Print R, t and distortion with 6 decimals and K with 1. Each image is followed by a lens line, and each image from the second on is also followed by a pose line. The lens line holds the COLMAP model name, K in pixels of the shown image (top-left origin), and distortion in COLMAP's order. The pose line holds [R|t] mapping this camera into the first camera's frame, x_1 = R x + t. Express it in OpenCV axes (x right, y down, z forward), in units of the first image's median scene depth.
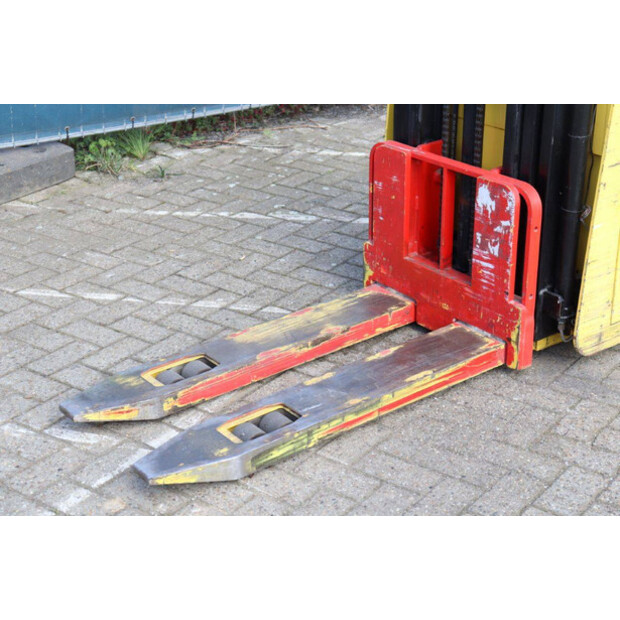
lens RADIAL K [[1119.3, 0, 310.0], [0, 1119.3, 310.0], [0, 0, 1]] dist [0.237312, 0.093670]
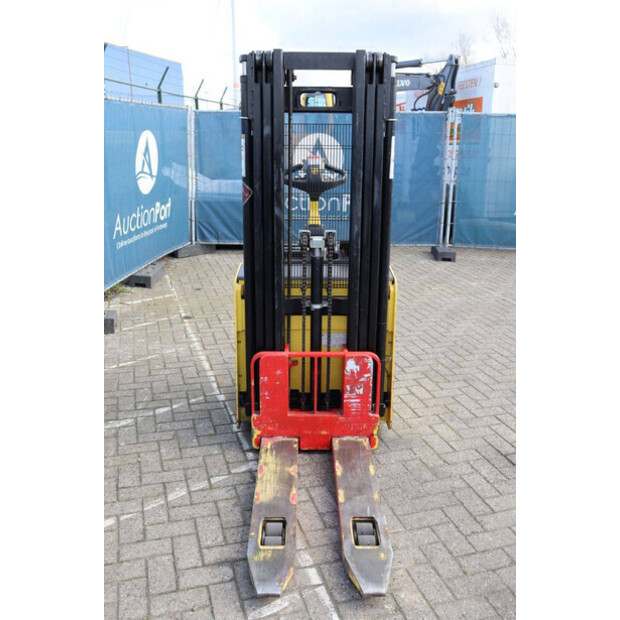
lens RADIAL K [[615.1, 0, 310.0], [0, 615.1, 310.0], [0, 0, 1]] dist [-0.123950, 0.164844]
pose [[0.603143, -0.205174, 0.770793, -0.622852], [0.319600, 0.947550, 0.002138, -0.204285], [-0.730804, 0.245056, 0.637082, 0.382026]]
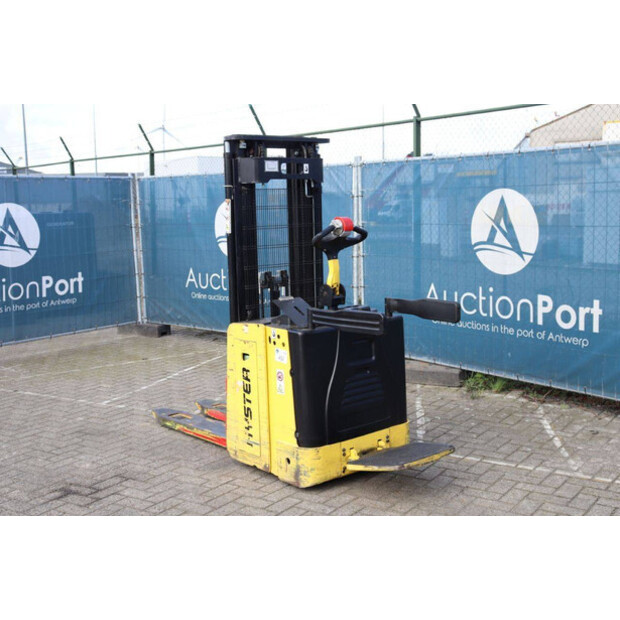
lens RADIAL K [[811.0, 0, 310.0], [0, 811.0, 310.0], [0, 0, 1]] dist [0.005542, 0.037911]
pose [[0.047718, 0.144096, -0.988413, 1.758991], [-0.395942, 0.911206, 0.113725, -0.456462], [0.917035, 0.385927, 0.100535, 0.885683]]
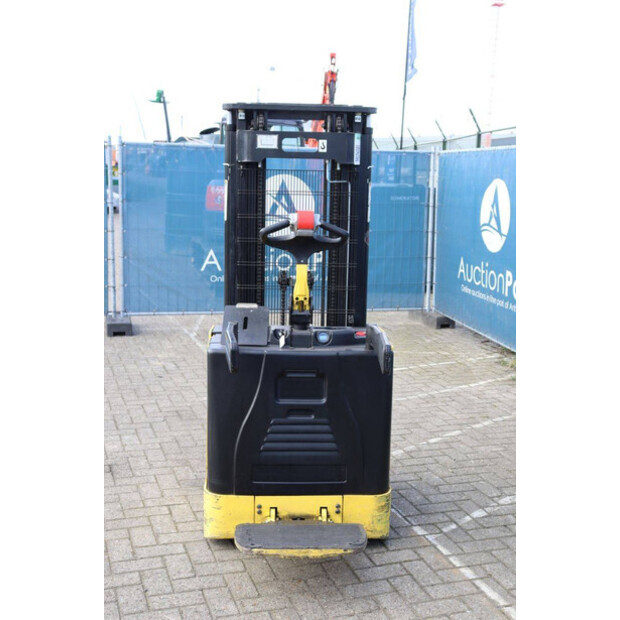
lens RADIAL K [[811.0, 0, 310.0], [0, 811.0, 310.0], [0, 0, 1]] dist [0.005542, 0.037911]
pose [[-0.571212, 0.134135, -0.809768, 1.215639], [-0.357629, 0.847317, 0.392627, -0.788978], [0.738795, 0.513870, -0.436027, 1.580692]]
